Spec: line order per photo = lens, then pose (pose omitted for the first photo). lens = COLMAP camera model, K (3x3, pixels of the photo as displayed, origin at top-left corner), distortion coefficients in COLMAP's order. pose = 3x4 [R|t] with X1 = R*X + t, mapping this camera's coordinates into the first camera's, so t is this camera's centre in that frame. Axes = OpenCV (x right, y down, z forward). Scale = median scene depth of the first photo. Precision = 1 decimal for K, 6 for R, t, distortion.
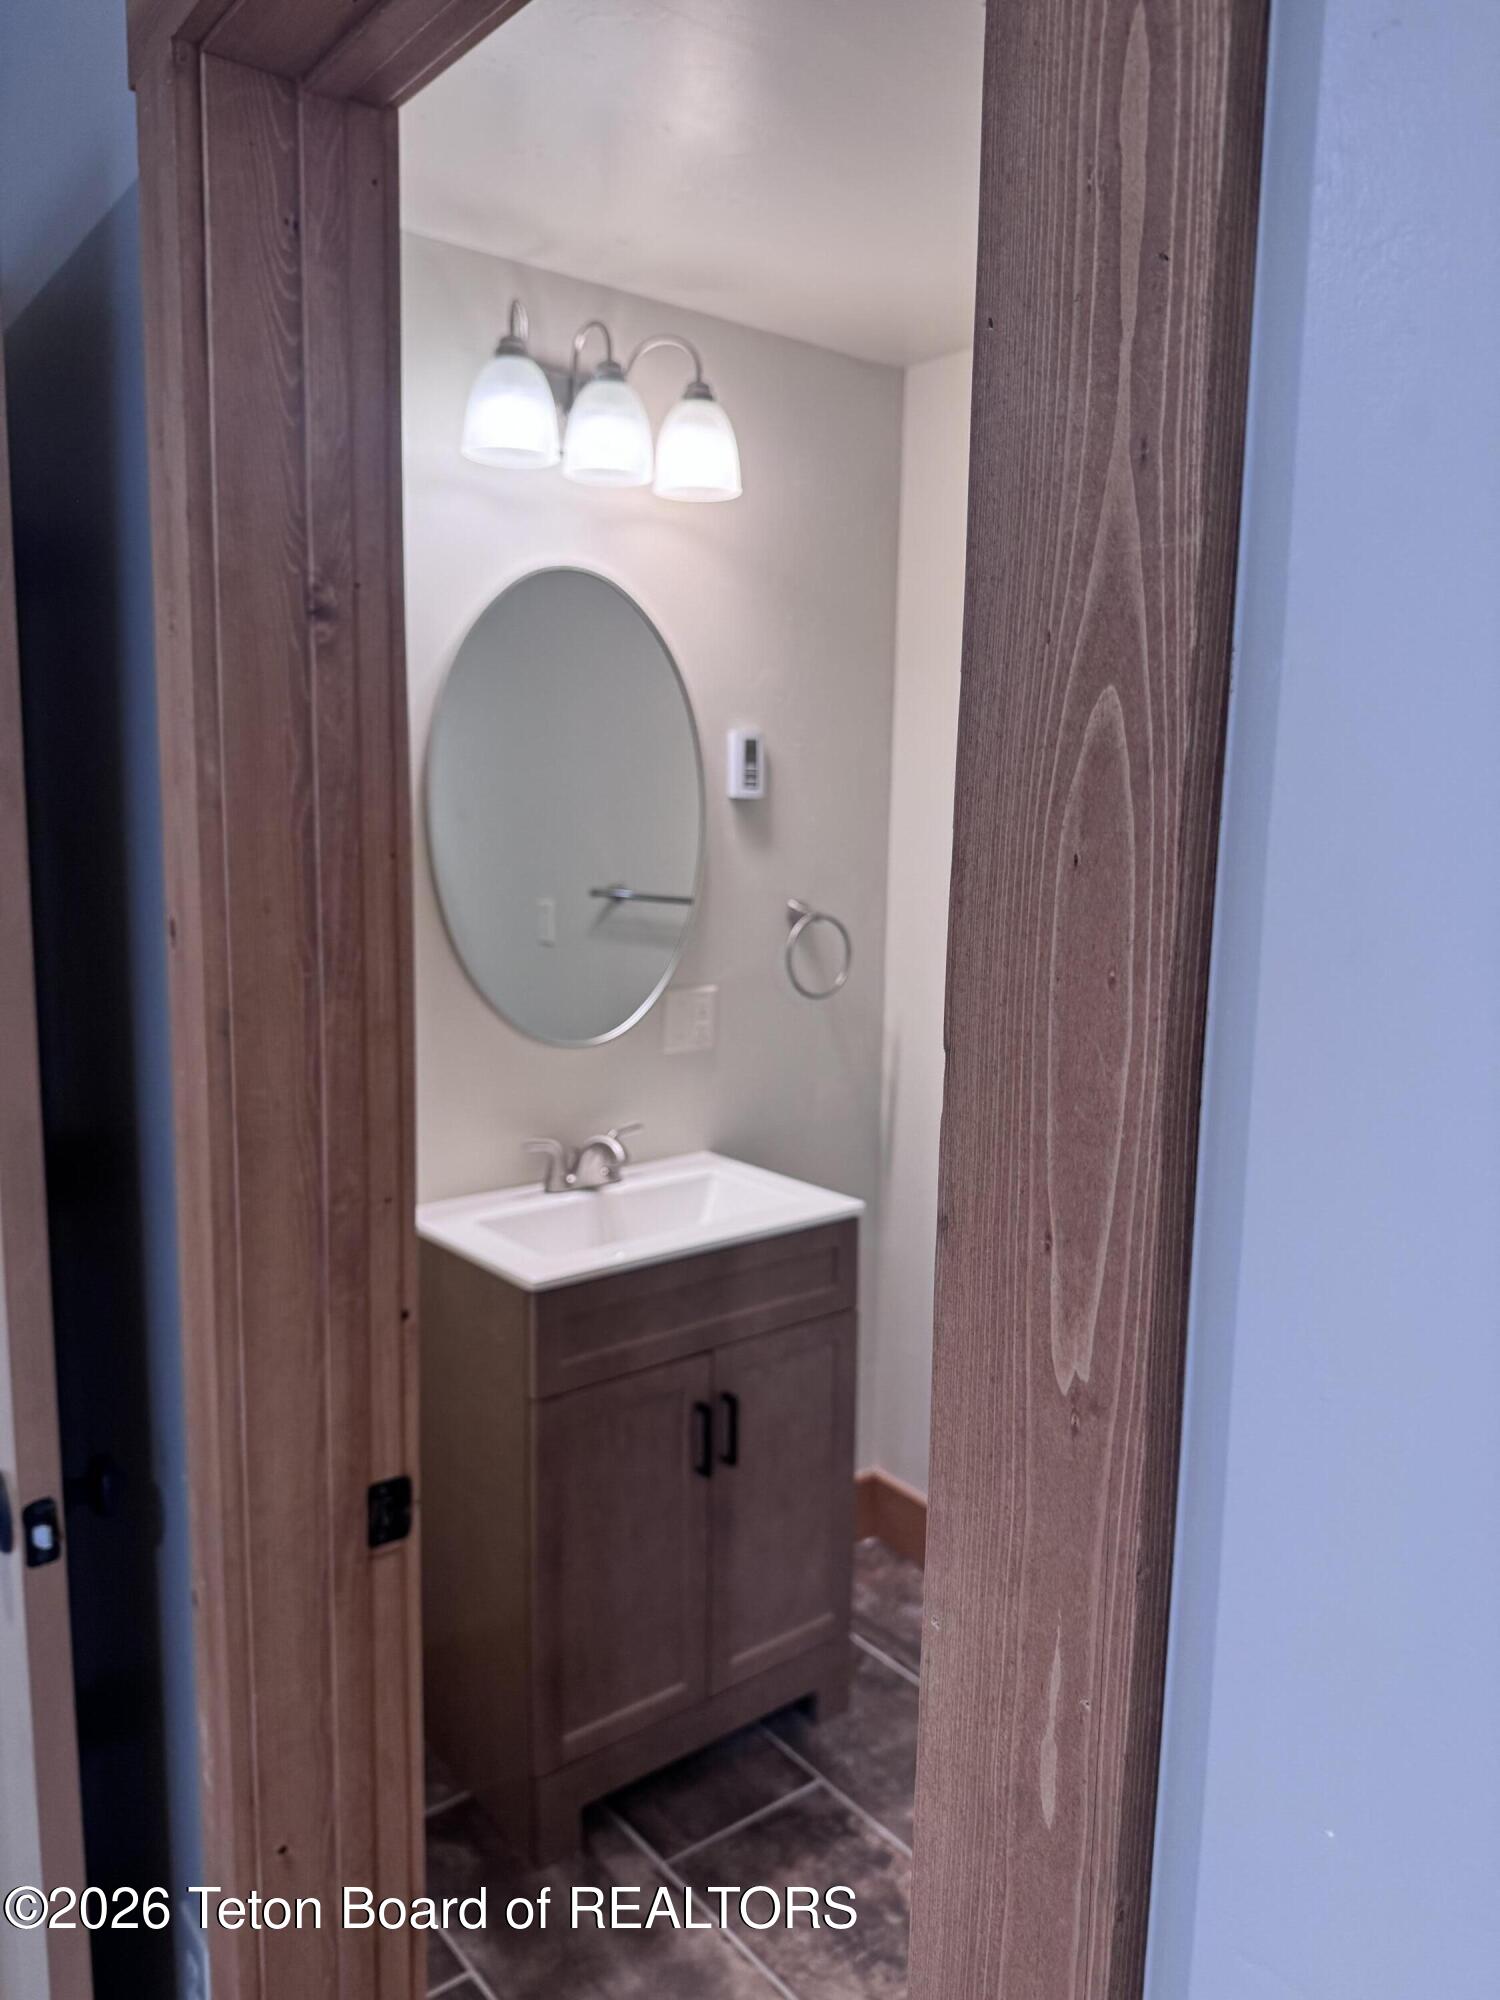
lens RADIAL K [[1417.7, 0, 750.0], [0, 1417.7, 1000.0], [0, 0, 1]] dist [0.031457, -0.034792]
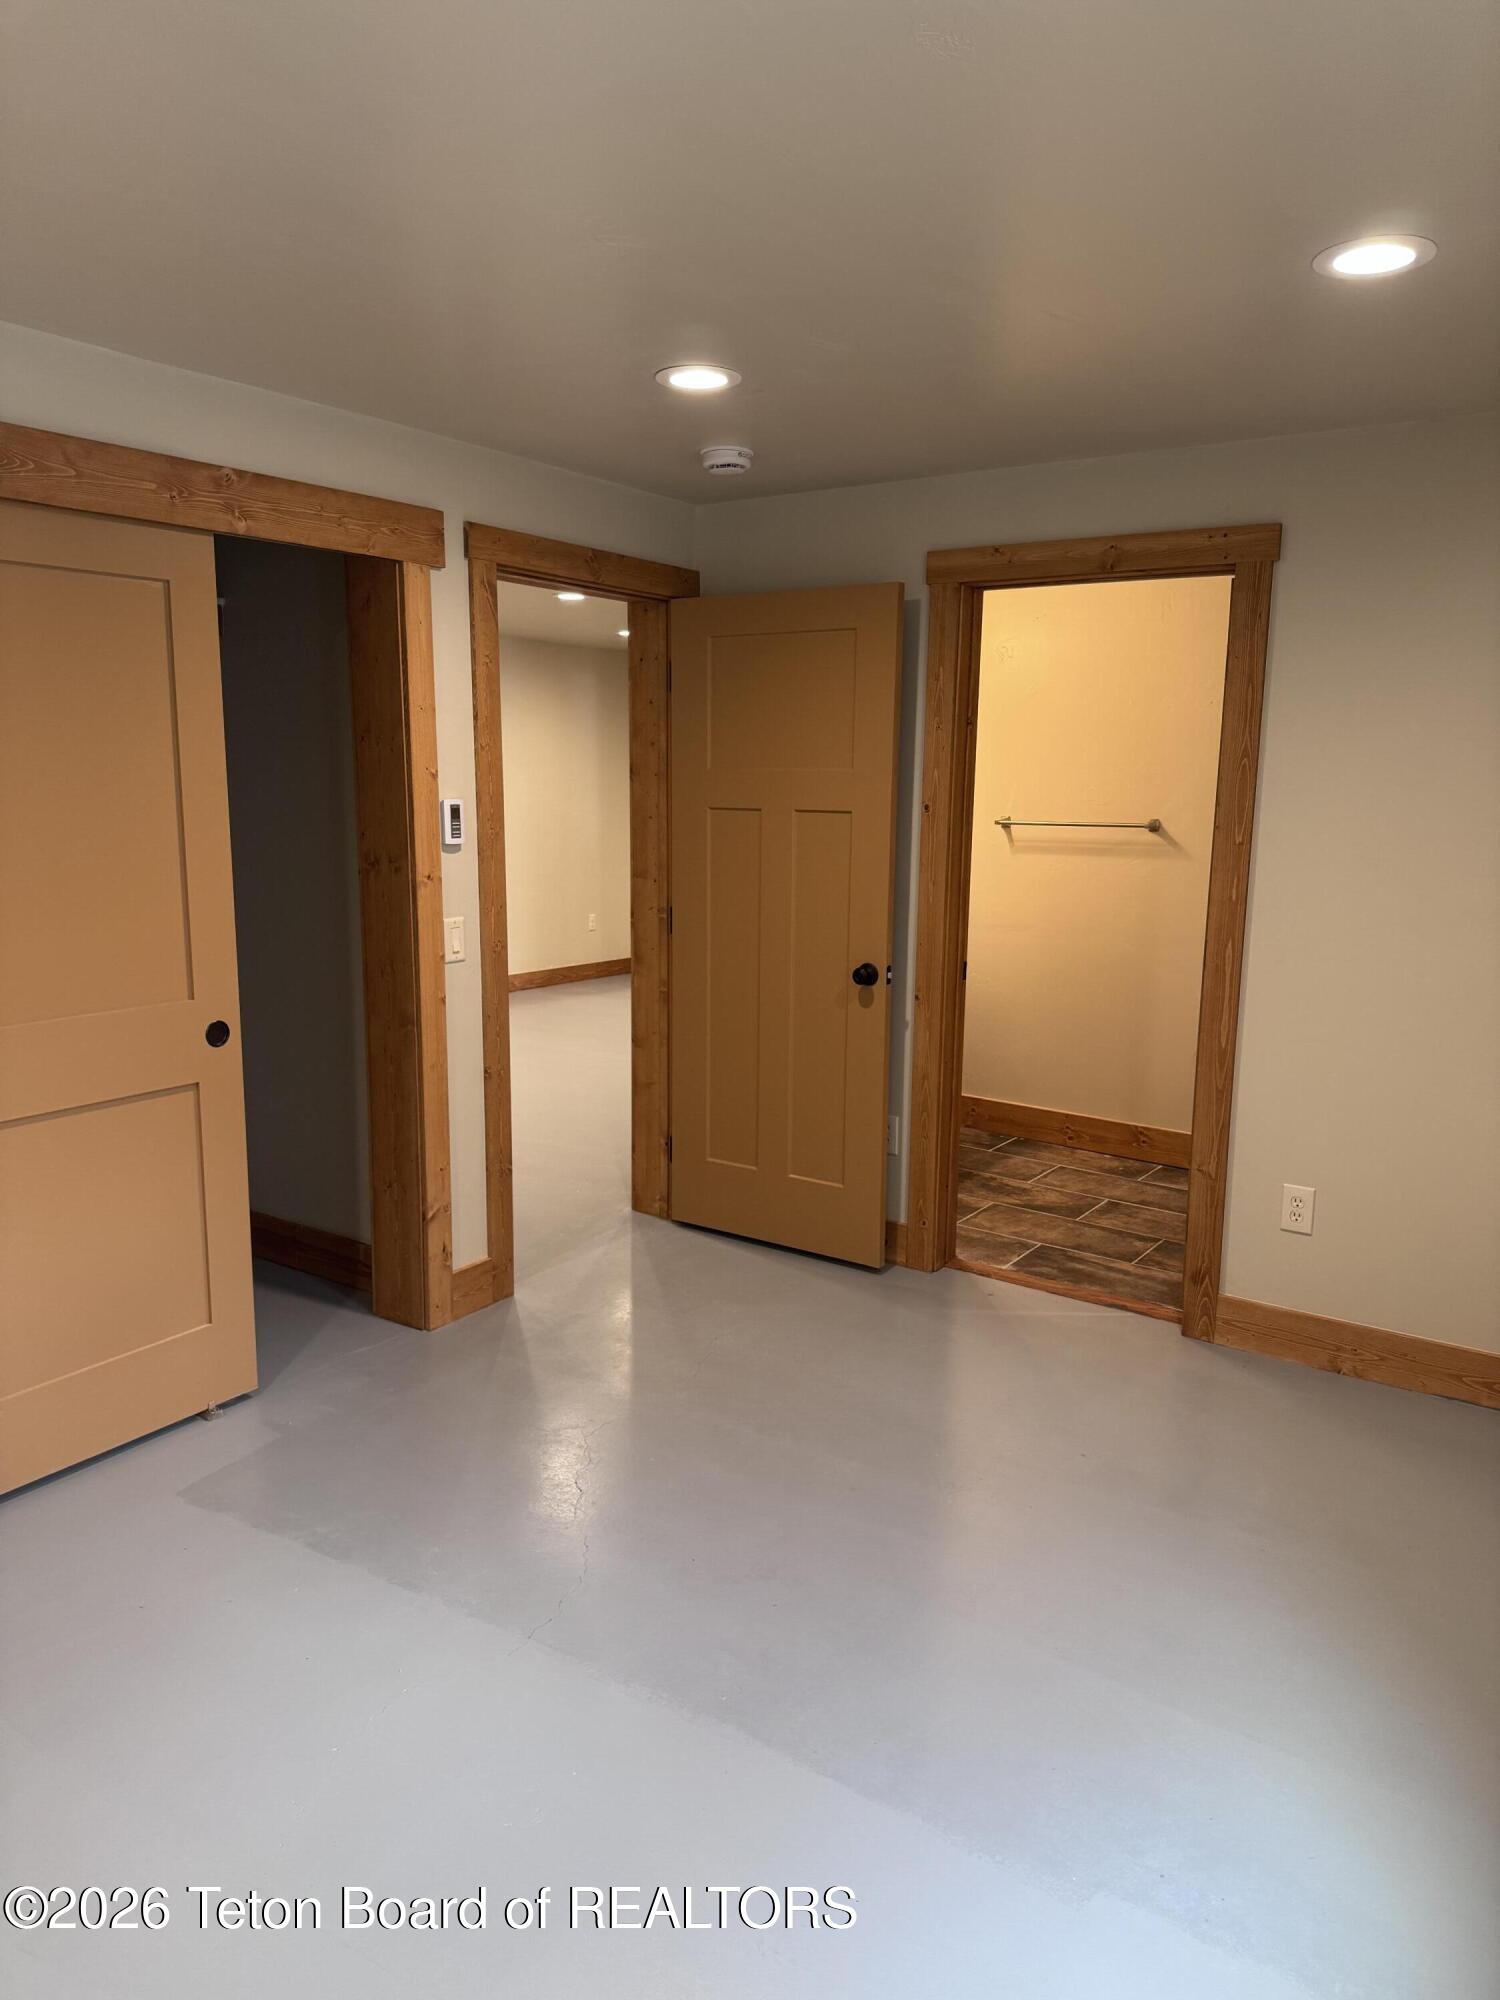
lens RADIAL K [[1417.7, 0, 750.0], [0, 1417.7, 1000.0], [0, 0, 1]] dist [0.031457, -0.034792]
pose [[0.951859, -0.058429, 0.300915, -4.755872], [0.047491, 0.997922, 0.043544, 0.649997], [-0.302834, -0.027157, 0.952656, -5.733009]]
